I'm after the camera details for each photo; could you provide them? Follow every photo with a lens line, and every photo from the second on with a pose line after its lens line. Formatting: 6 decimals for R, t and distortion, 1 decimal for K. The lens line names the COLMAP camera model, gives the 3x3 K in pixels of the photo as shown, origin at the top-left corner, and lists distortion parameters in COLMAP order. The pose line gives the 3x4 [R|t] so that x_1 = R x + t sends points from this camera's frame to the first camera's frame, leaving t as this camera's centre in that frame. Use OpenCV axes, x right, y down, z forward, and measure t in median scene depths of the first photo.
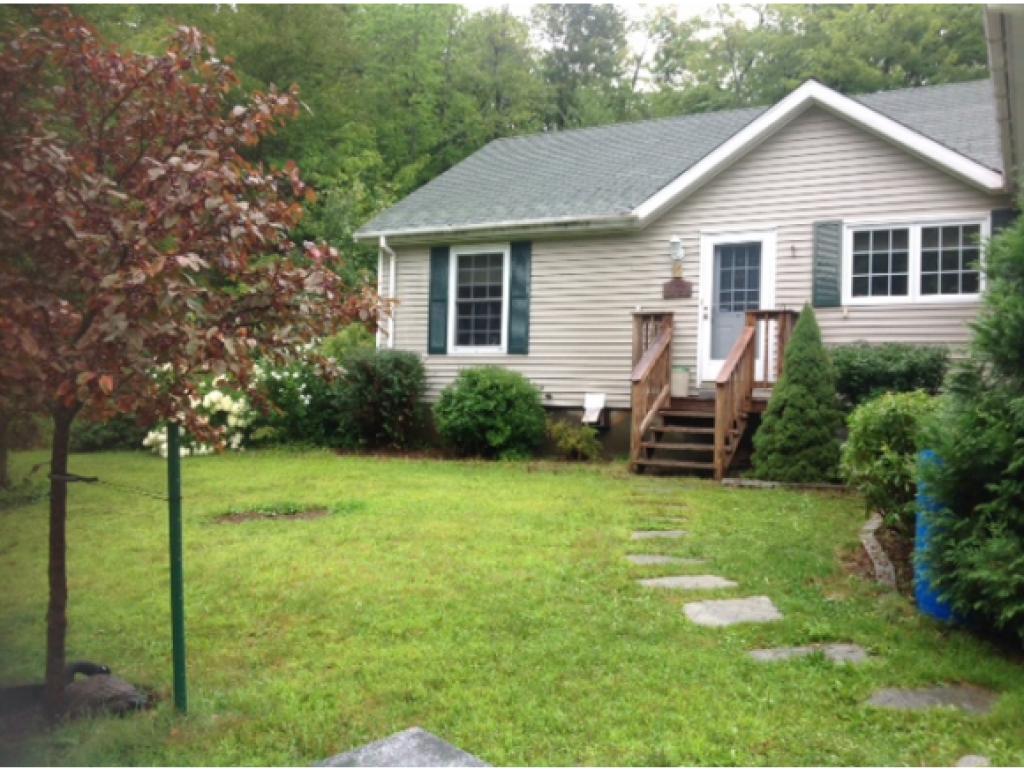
lens RADIAL K [[1018.4, 0, 502.2], [0, 1018.4, 378.0], [0, 0, 1]] dist [0.071833, 0.000000]
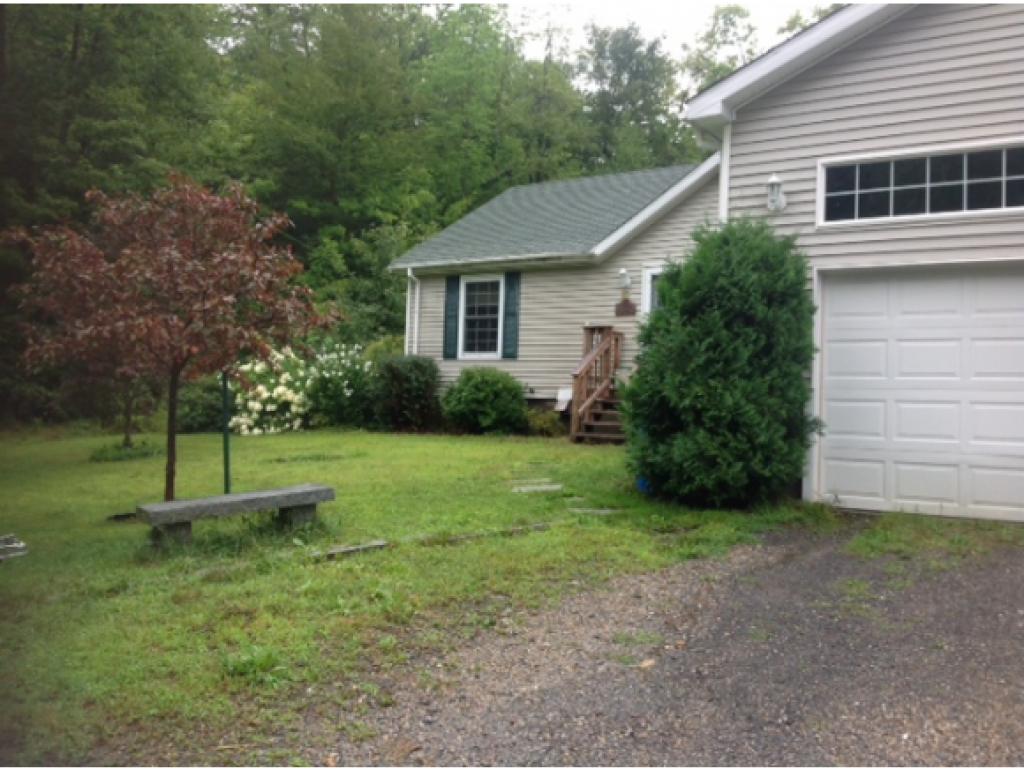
lens RADIAL K [[1018.4, 0, 518.6], [0, 1018.4, 381.2], [0, 0, 1]] dist [0.071833, 0.000000]
pose [[0.997450, 0.004217, -0.071245, 0.119819], [-0.005261, 0.999881, -0.014473, 0.024159], [0.071176, 0.014811, 0.997354, -0.295214]]
